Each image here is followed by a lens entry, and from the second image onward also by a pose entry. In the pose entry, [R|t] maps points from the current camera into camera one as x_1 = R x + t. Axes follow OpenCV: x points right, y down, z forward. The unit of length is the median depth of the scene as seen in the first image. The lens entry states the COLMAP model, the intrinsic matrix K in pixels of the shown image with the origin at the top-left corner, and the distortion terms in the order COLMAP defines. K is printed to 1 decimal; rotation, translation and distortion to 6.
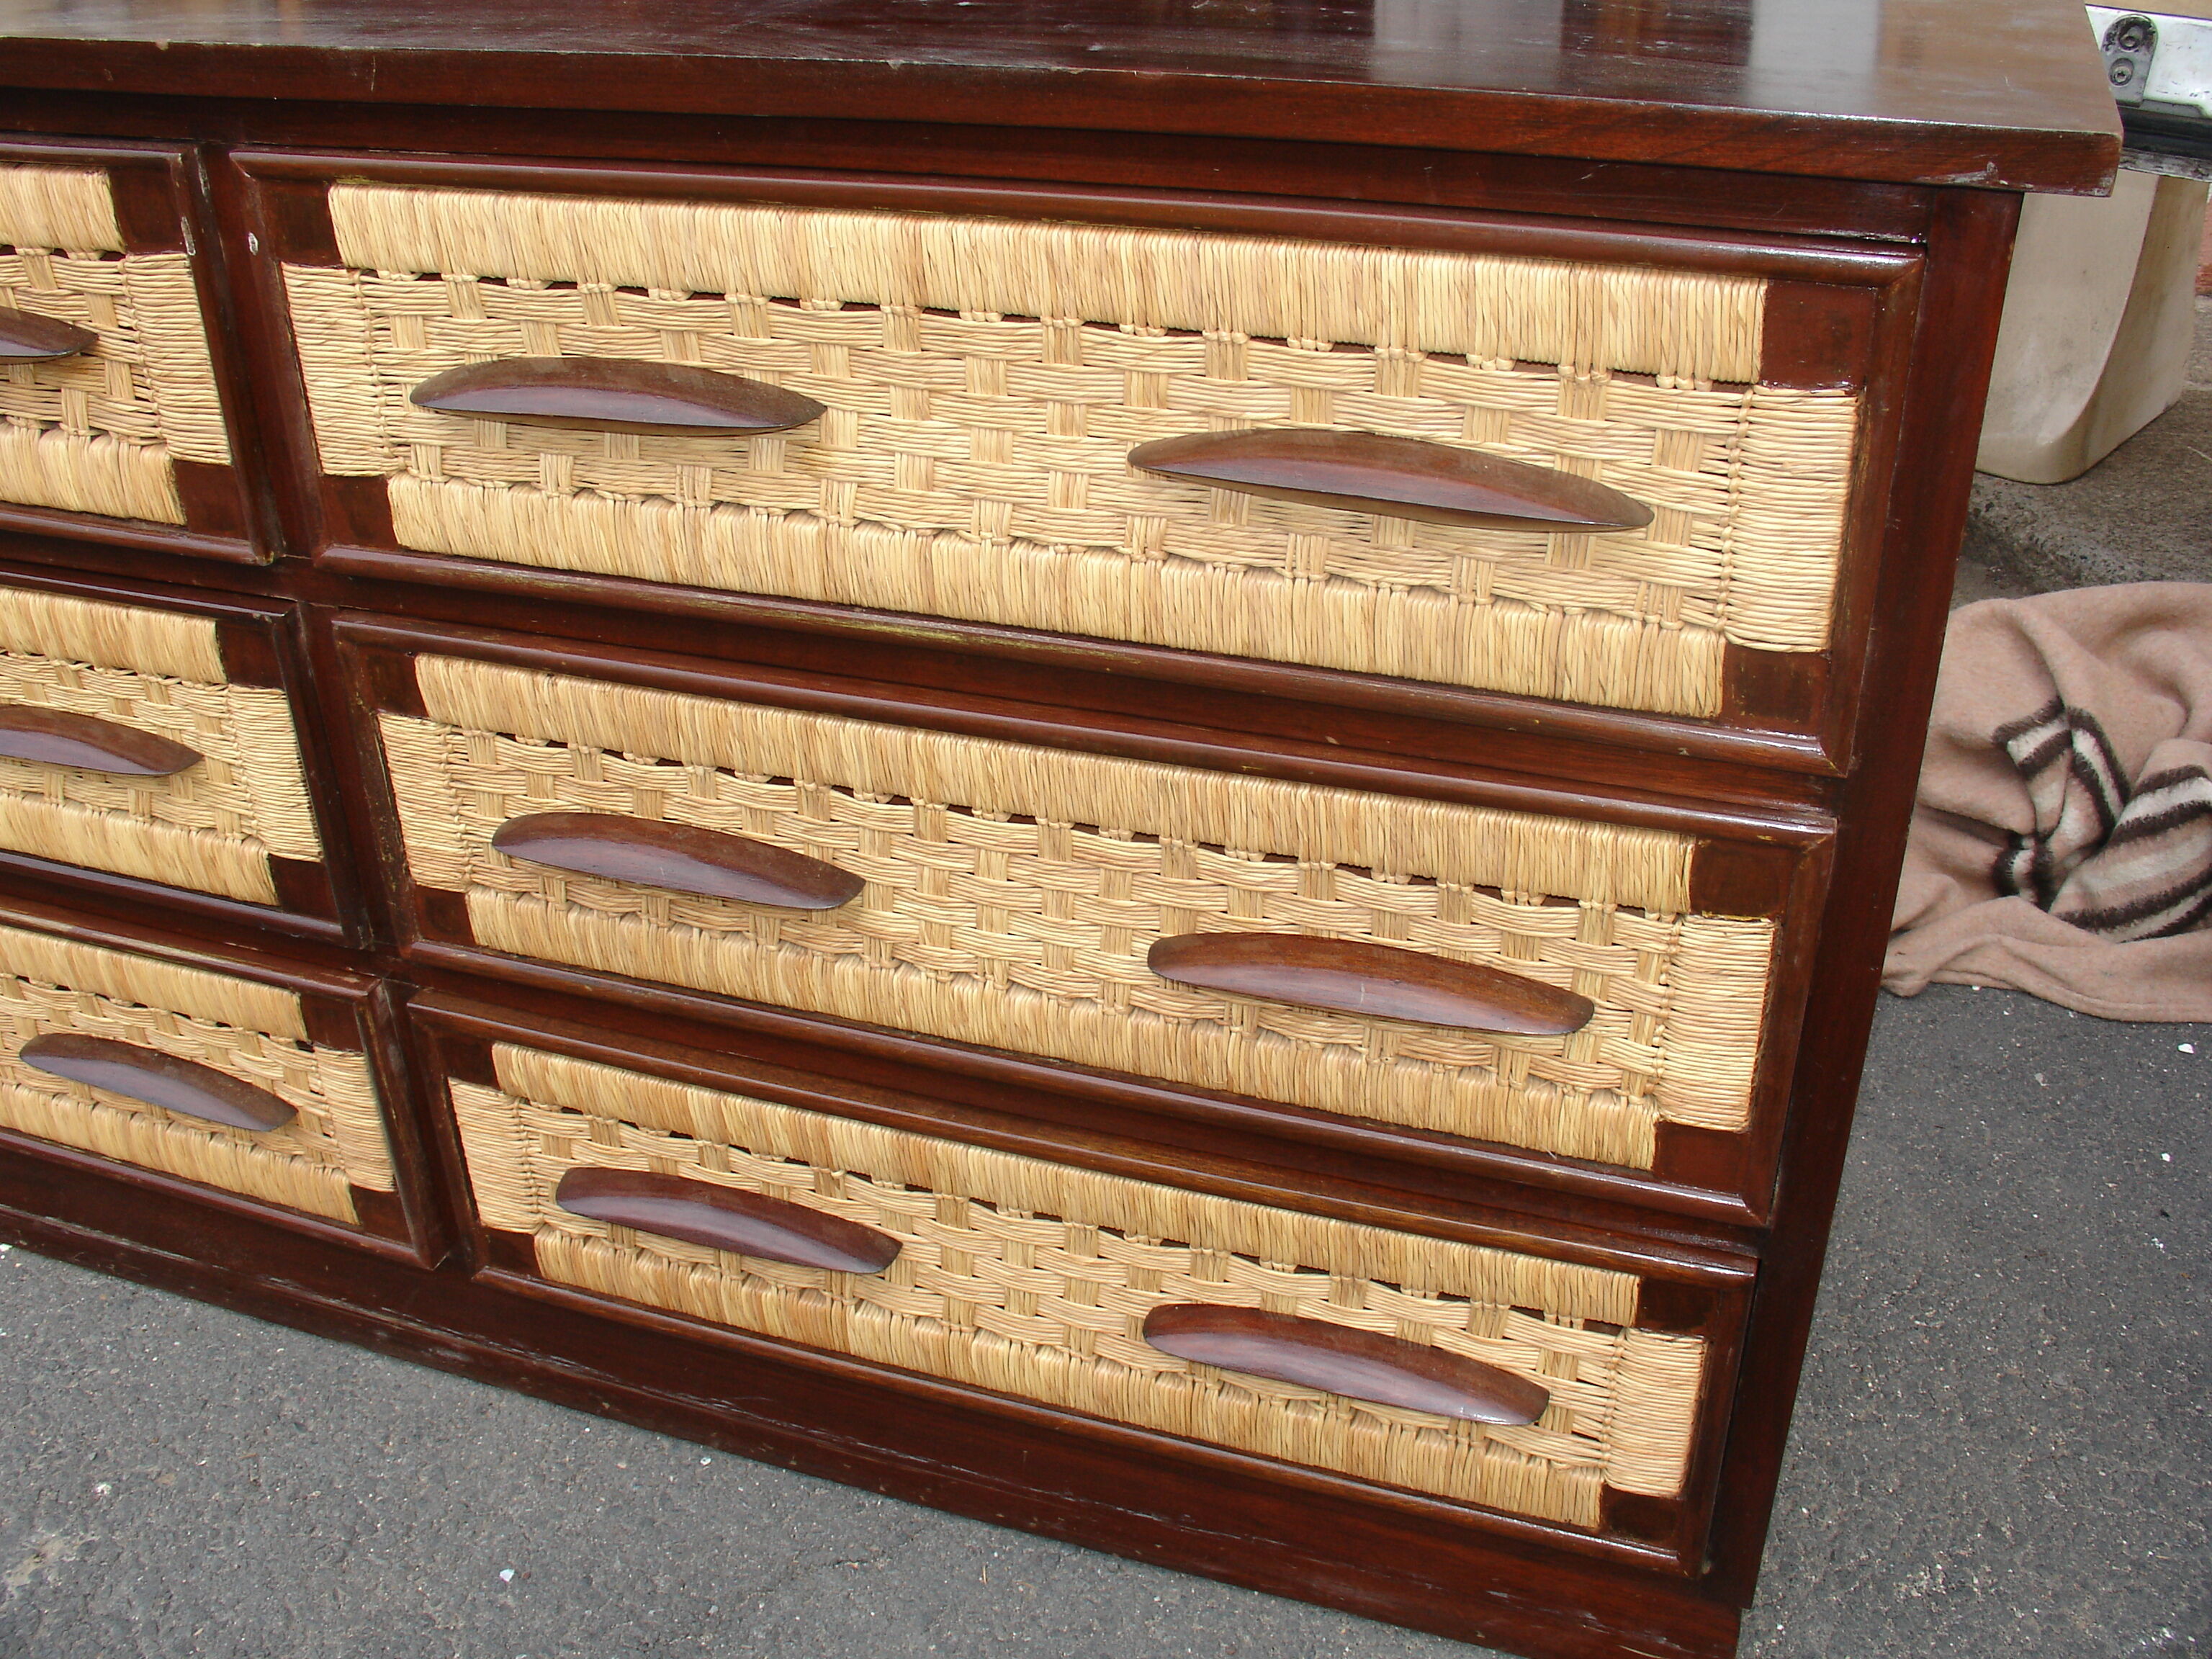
lens RADIAL K [[2214.7, 0, 1099.4], [0, 2214.7, 790.1], [0, 0, 1]] dist [-0.204667, 0.232665]
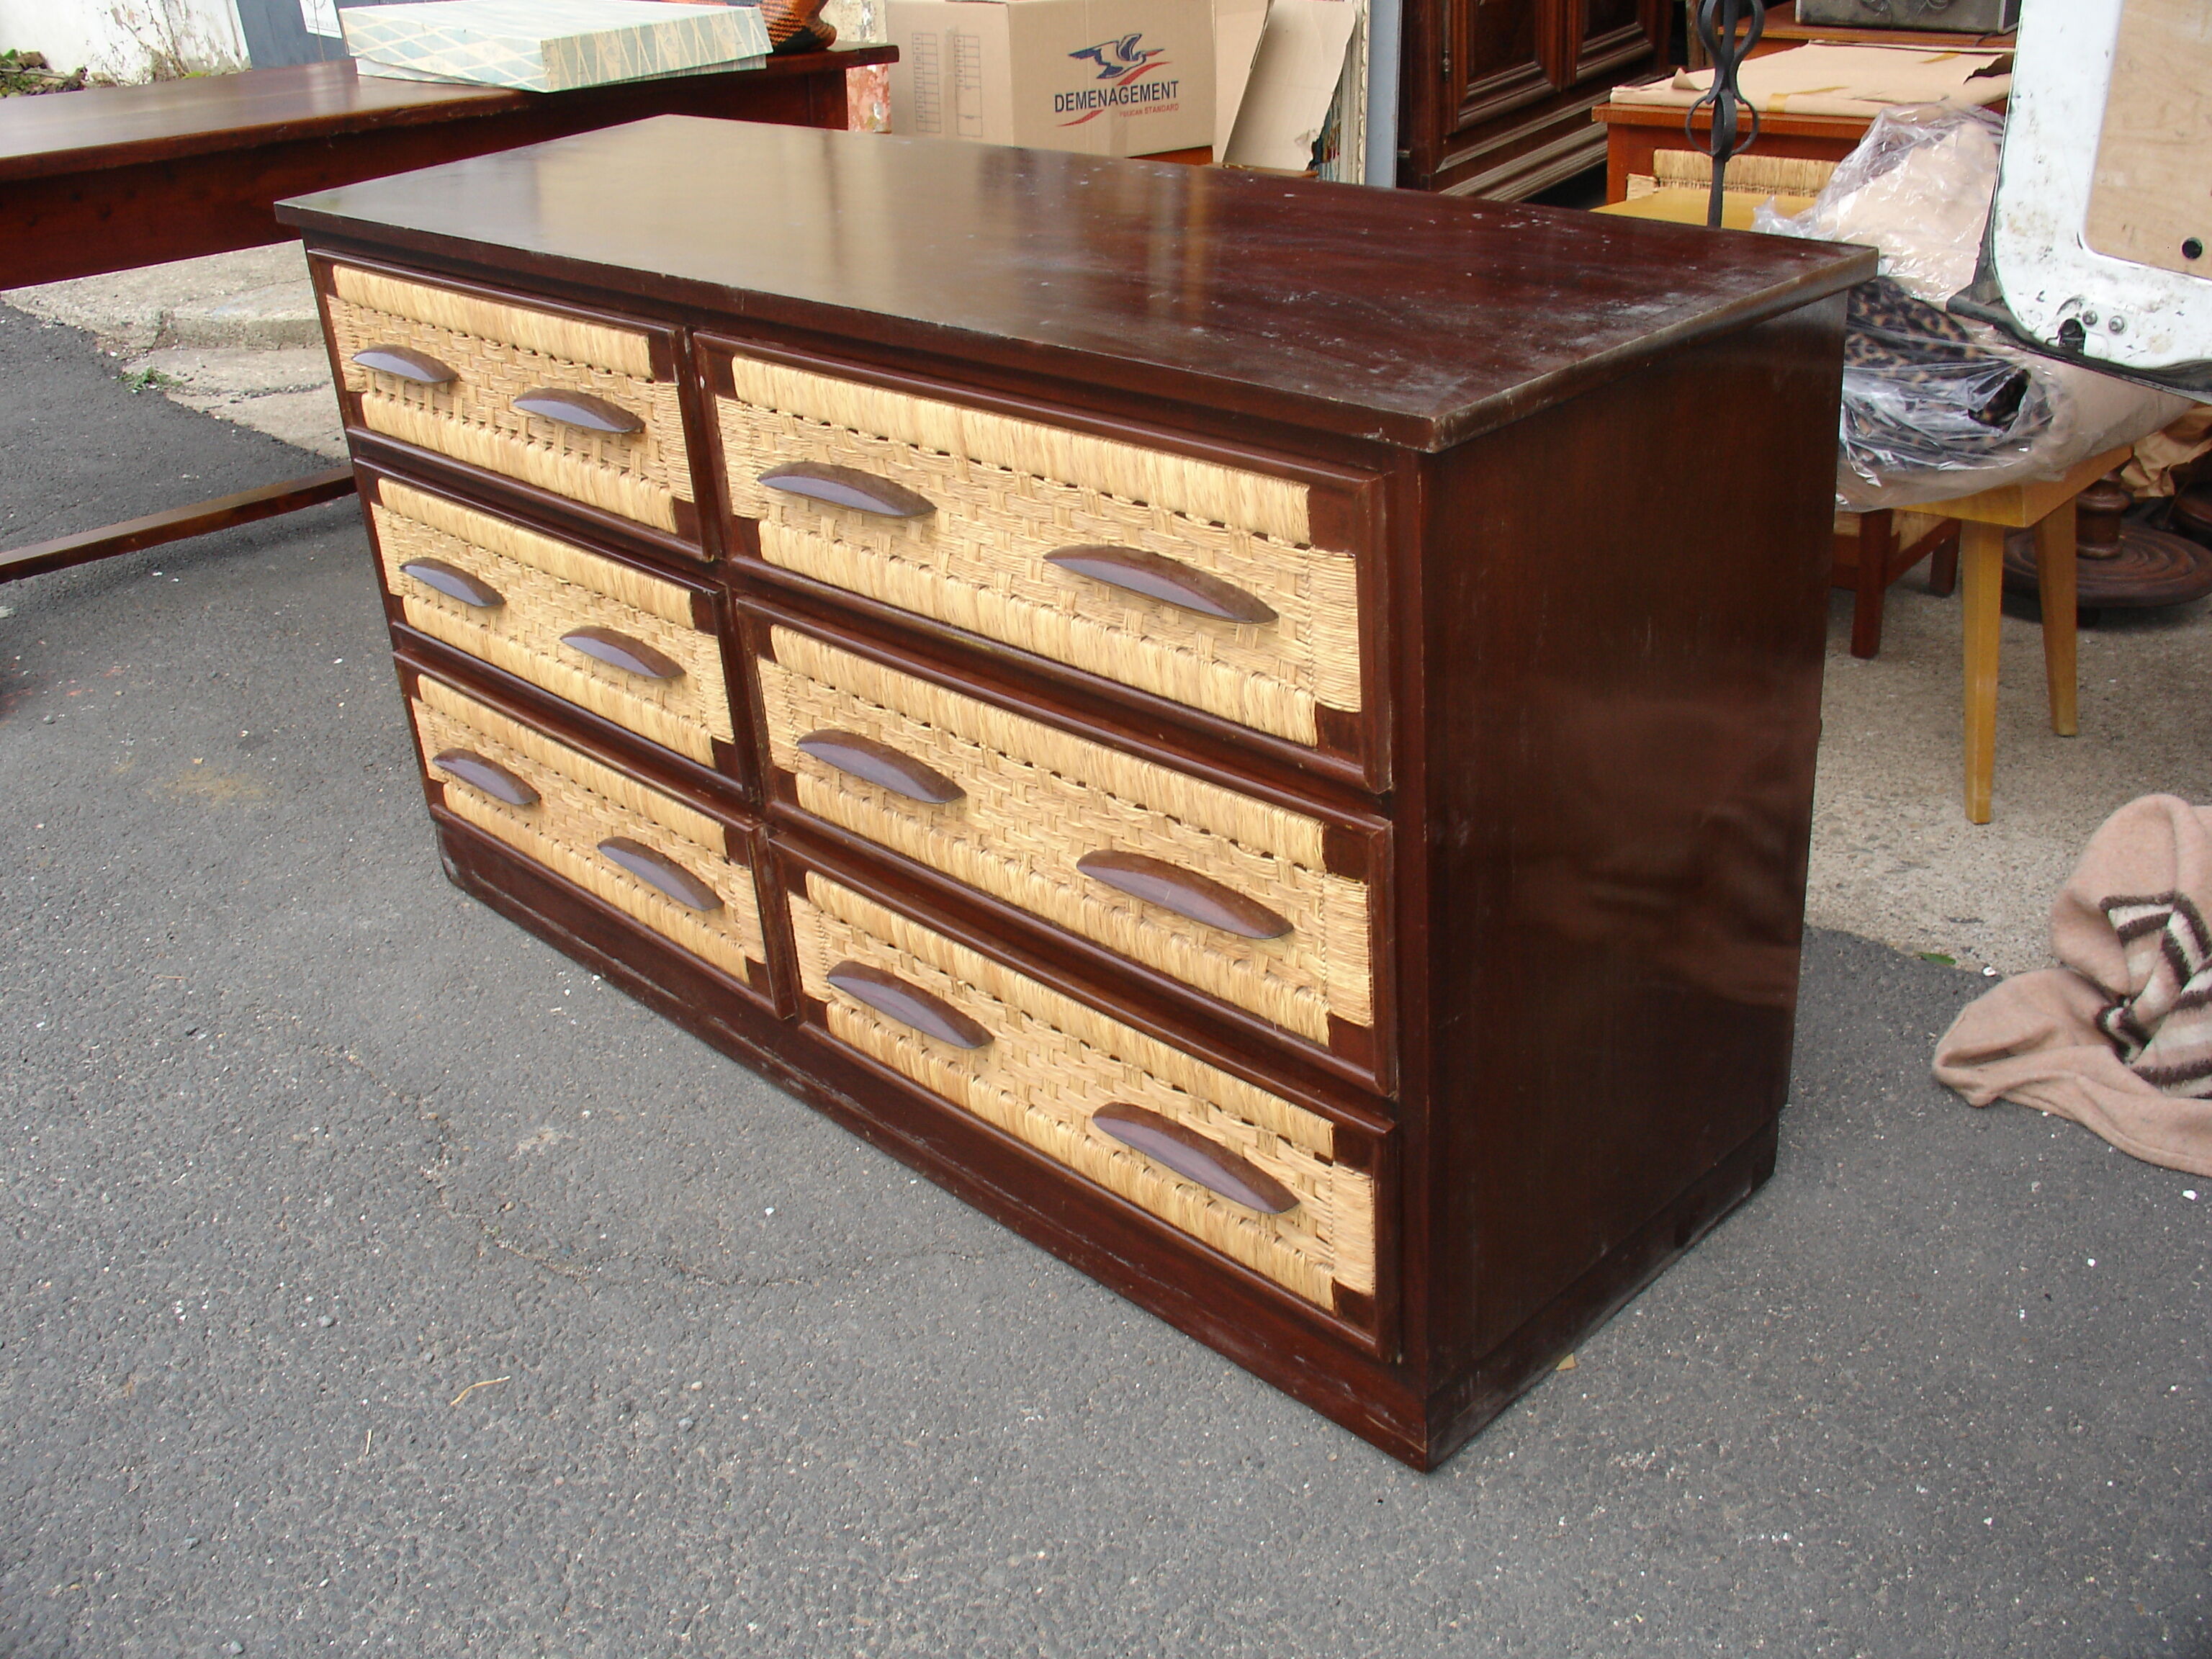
lens RADIAL K [[2214.7, 0, 1099.4], [0, 2214.7, 790.1], [0, 0, 1]] dist [-0.204667, 0.232665]
pose [[0.891486, 0.159776, -0.423939, 0.671385], [-0.179685, 0.983699, -0.007111, 0.031857], [0.415892, 0.082515, 0.905663, -0.454572]]
